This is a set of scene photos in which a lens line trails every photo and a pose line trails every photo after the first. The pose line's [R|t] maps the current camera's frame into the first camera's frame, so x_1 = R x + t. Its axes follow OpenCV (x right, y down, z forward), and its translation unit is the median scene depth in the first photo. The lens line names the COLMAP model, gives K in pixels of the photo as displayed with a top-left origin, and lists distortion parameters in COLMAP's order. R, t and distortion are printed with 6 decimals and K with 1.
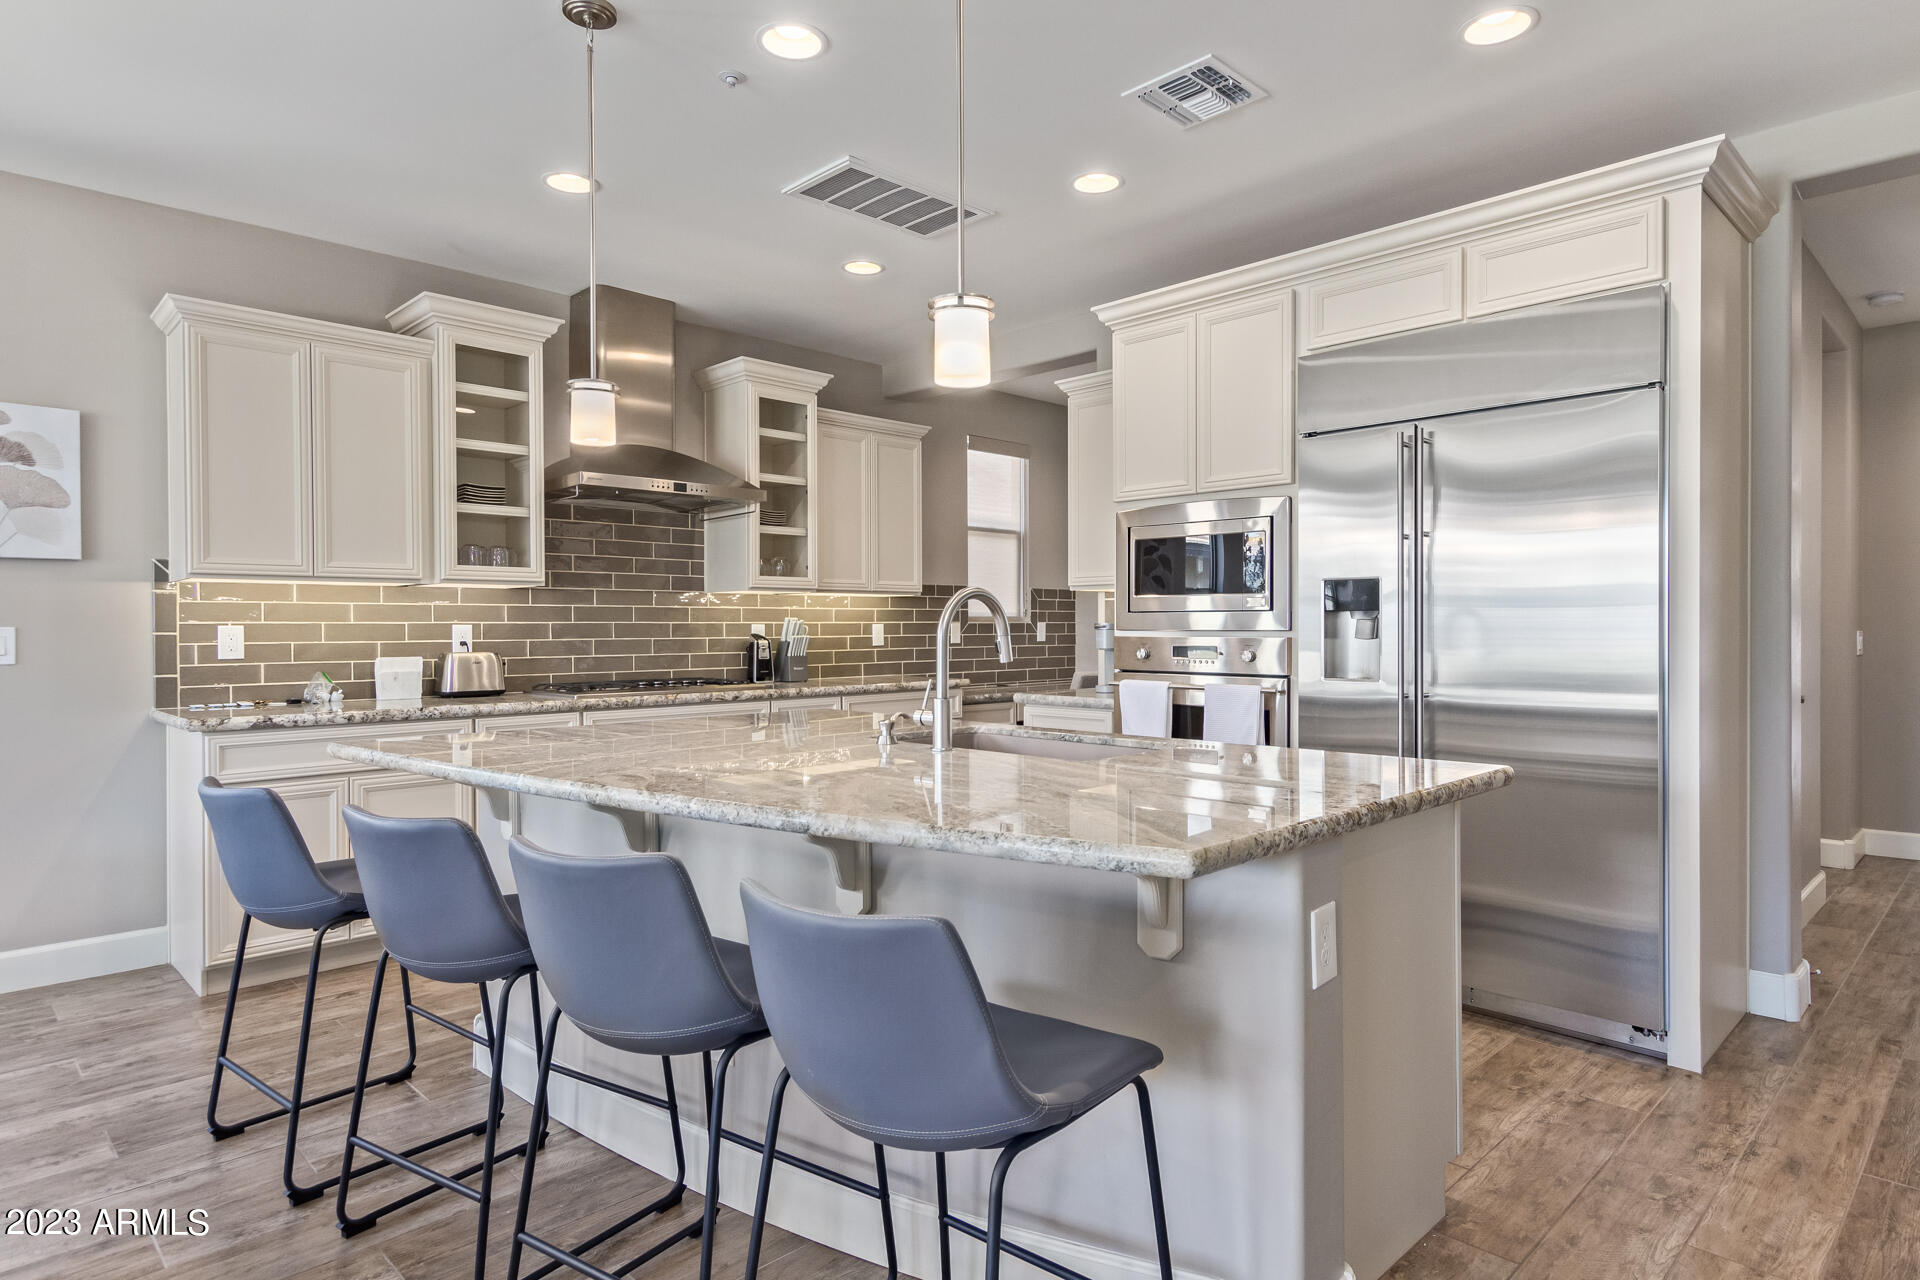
lens RADIAL K [[1088.7, 0, 972.9], [0, 1088.7, 634.3], [0, 0, 1]] dist [0.030142, -0.006988]
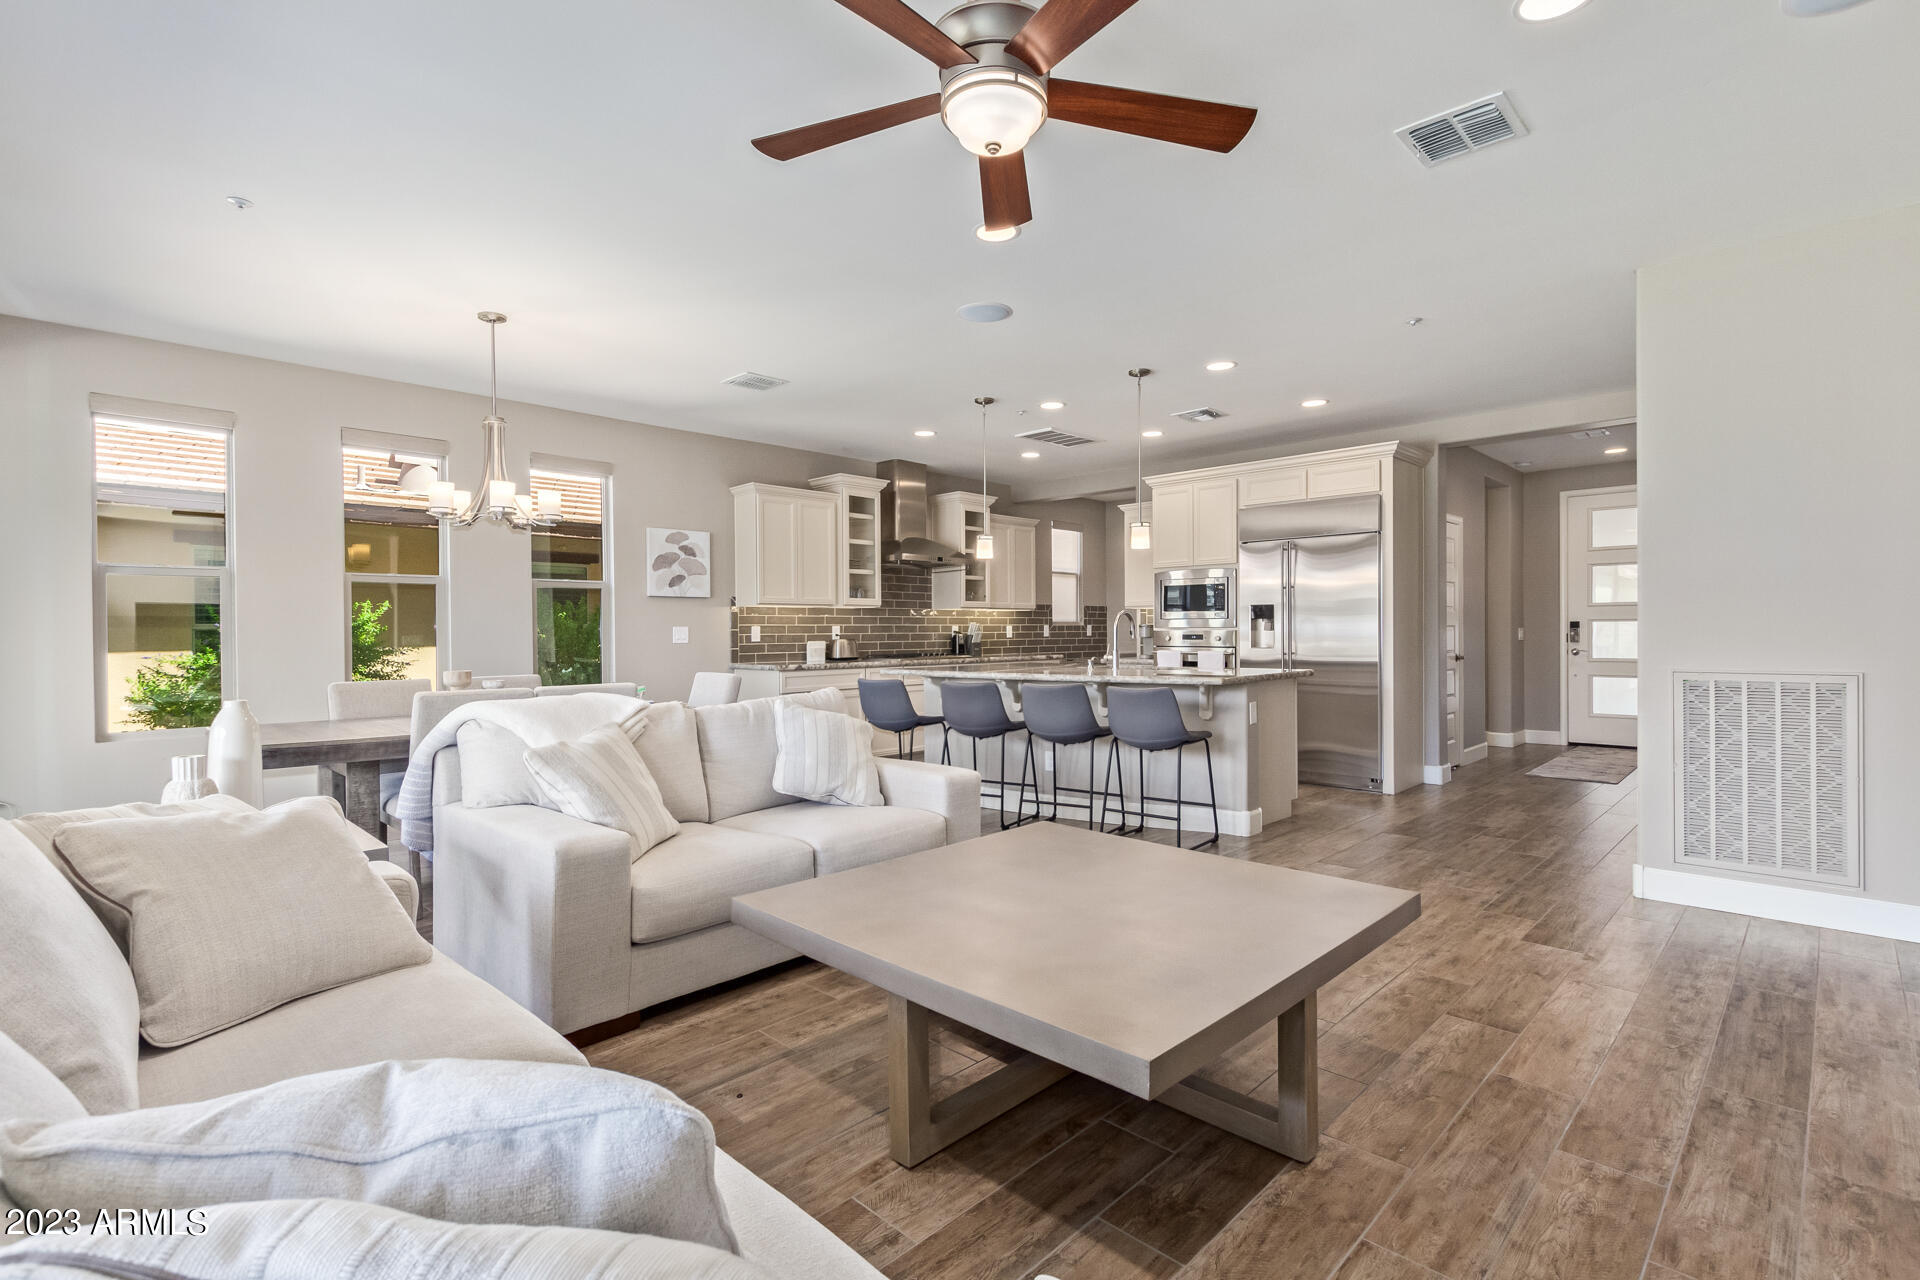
lens RADIAL K [[876.6, 0, 978.4], [0, 876.6, 642.3], [0, 0, 1]] dist [0.008647, -0.001817]
pose [[0.999841, -0.003403, 0.017505, -0.226203], [0.003304, 0.999978, 0.005717, 0.013631], [-0.017524, -0.005659, 0.999830, -0.666445]]
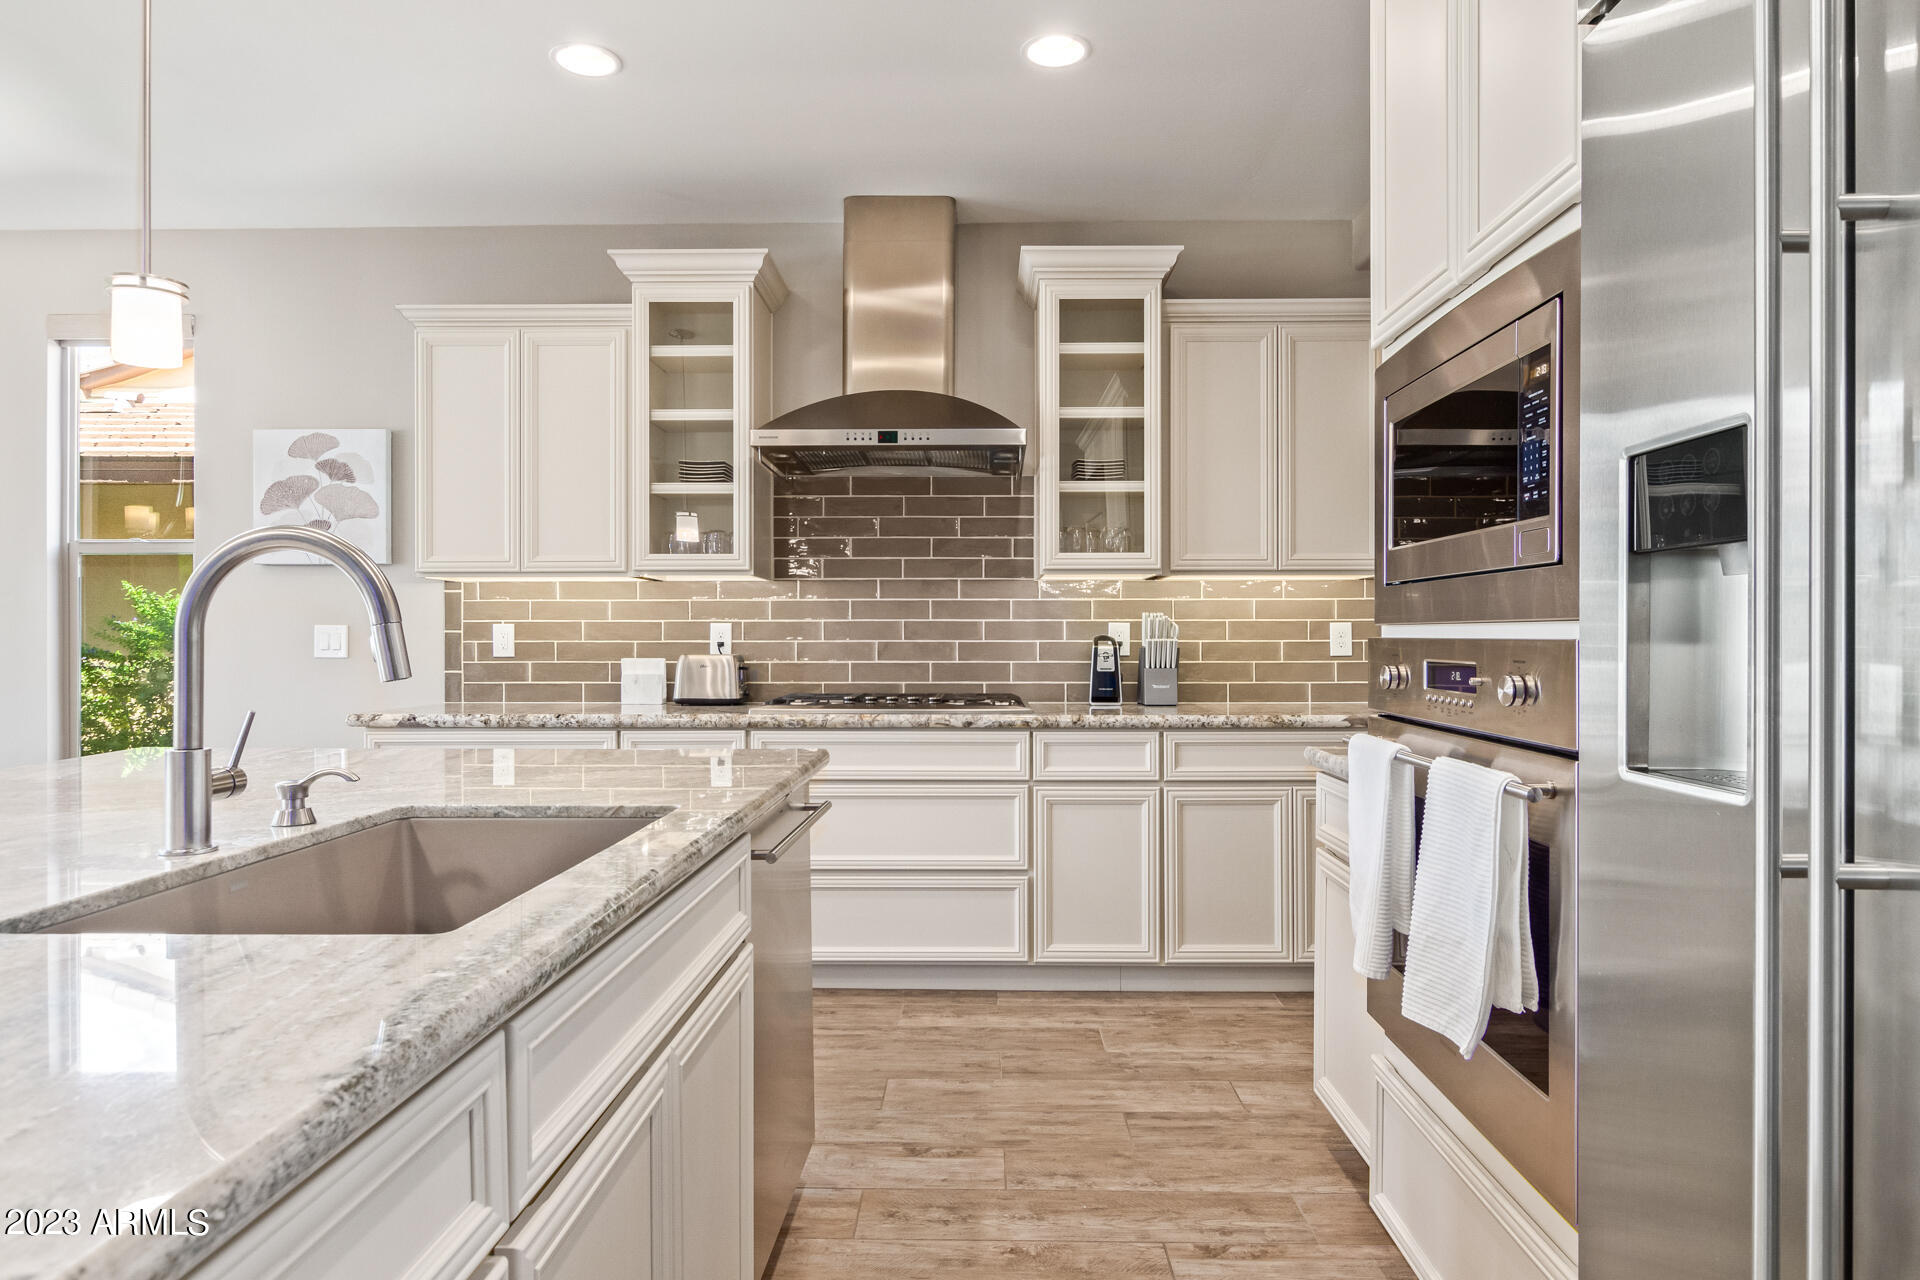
lens RADIAL K [[1170.7, 0, 934.3], [0, 1170.7, 635.4], [0, 0, 1]] dist [0.000109, -0.000871]
pose [[0.690183, 0.003557, -0.723626, 0.335232], [-0.007030, 0.999974, -0.001790, 0.001729], [0.723601, 0.006322, 0.690190, 0.474787]]
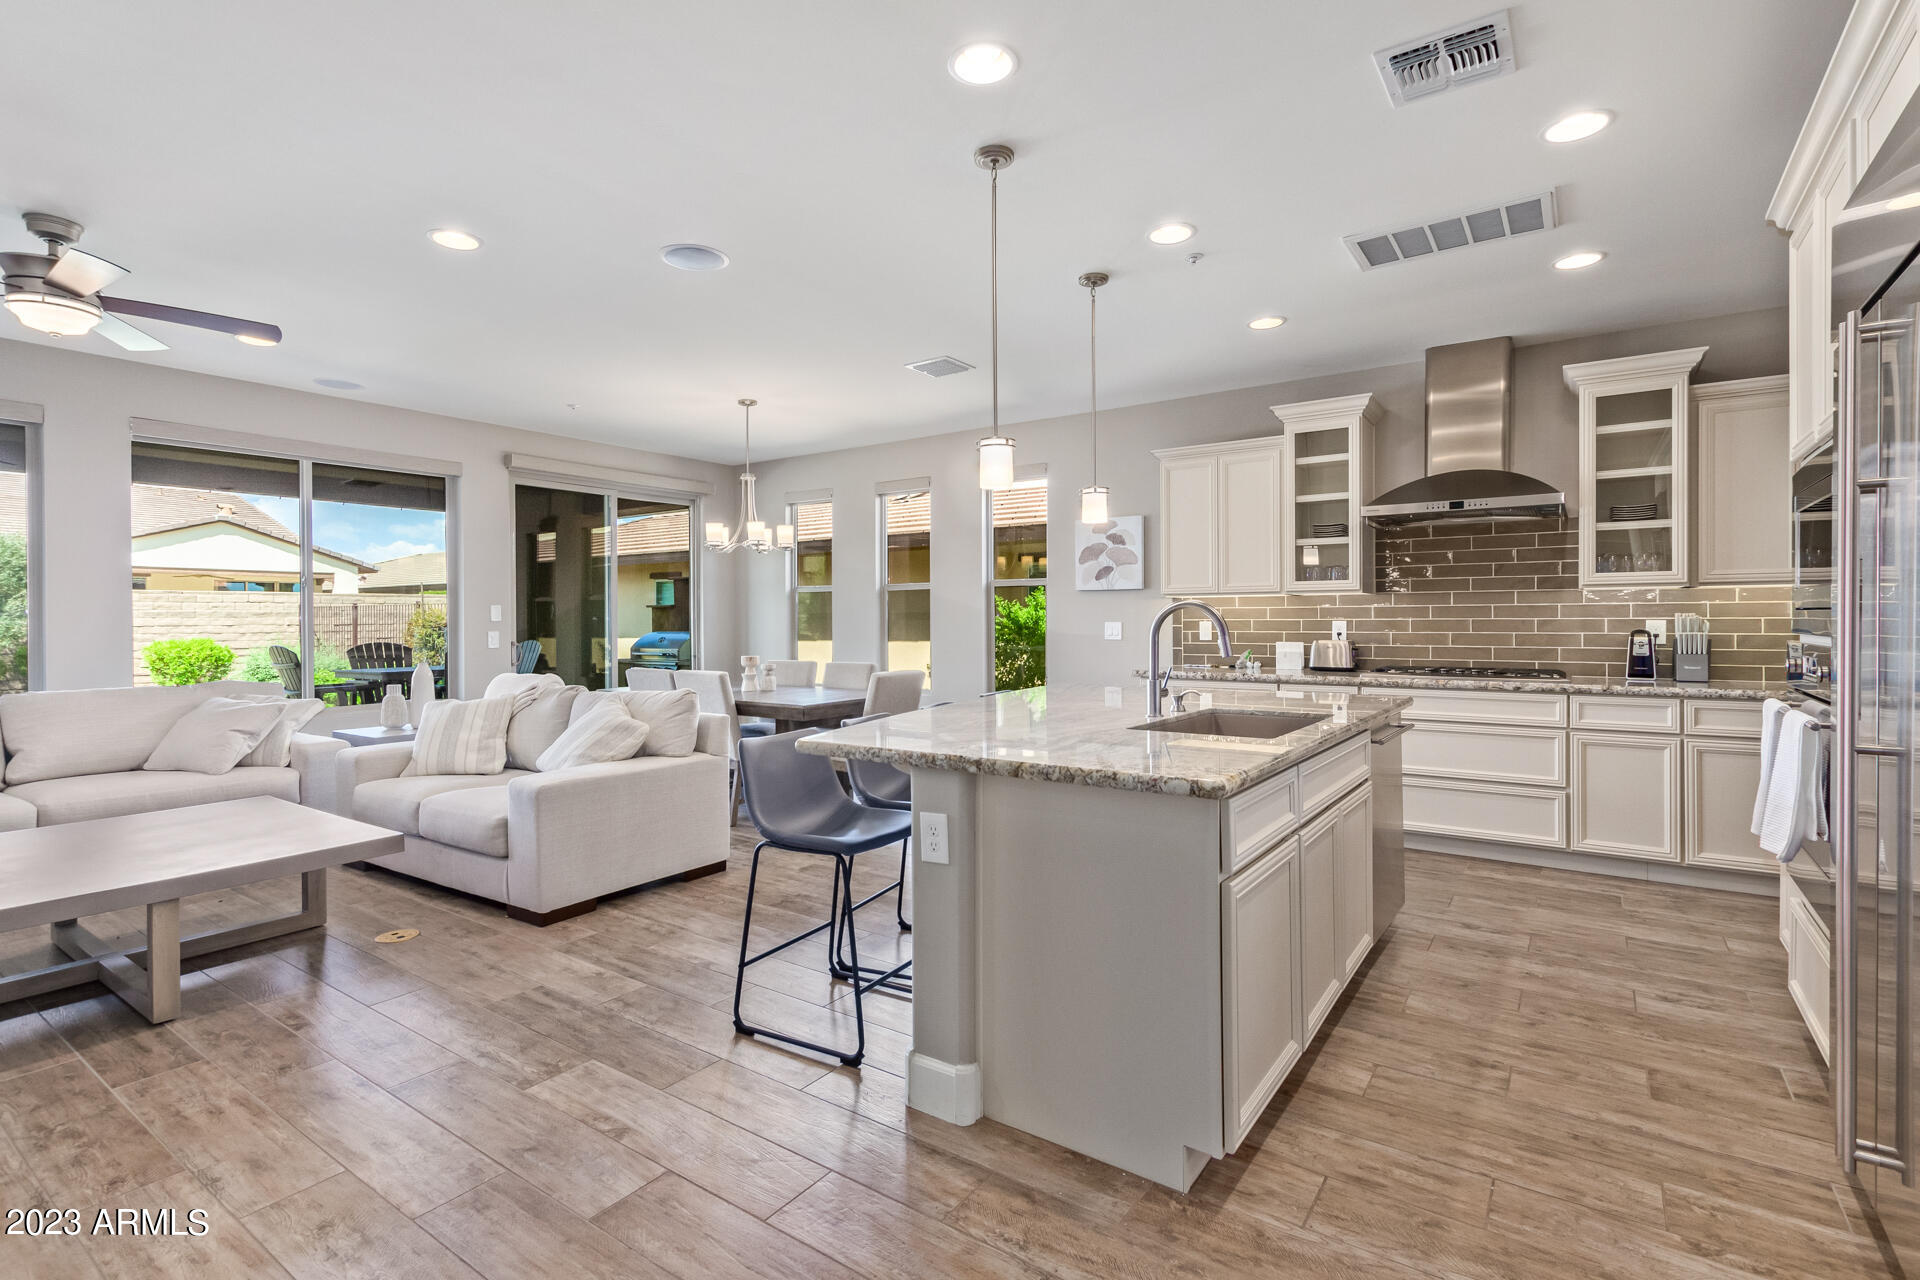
lens RADIAL K [[876.6, 0, 946.1], [0, 876.6, 619.3], [0, 0, 1]] dist [0.008647, -0.001817]
pose [[0.176949, 0.003913, -0.984212, 0.572216], [-0.003164, 0.999989, 0.003407, -0.012944], [0.984215, 0.002511, 0.176959, 0.292287]]
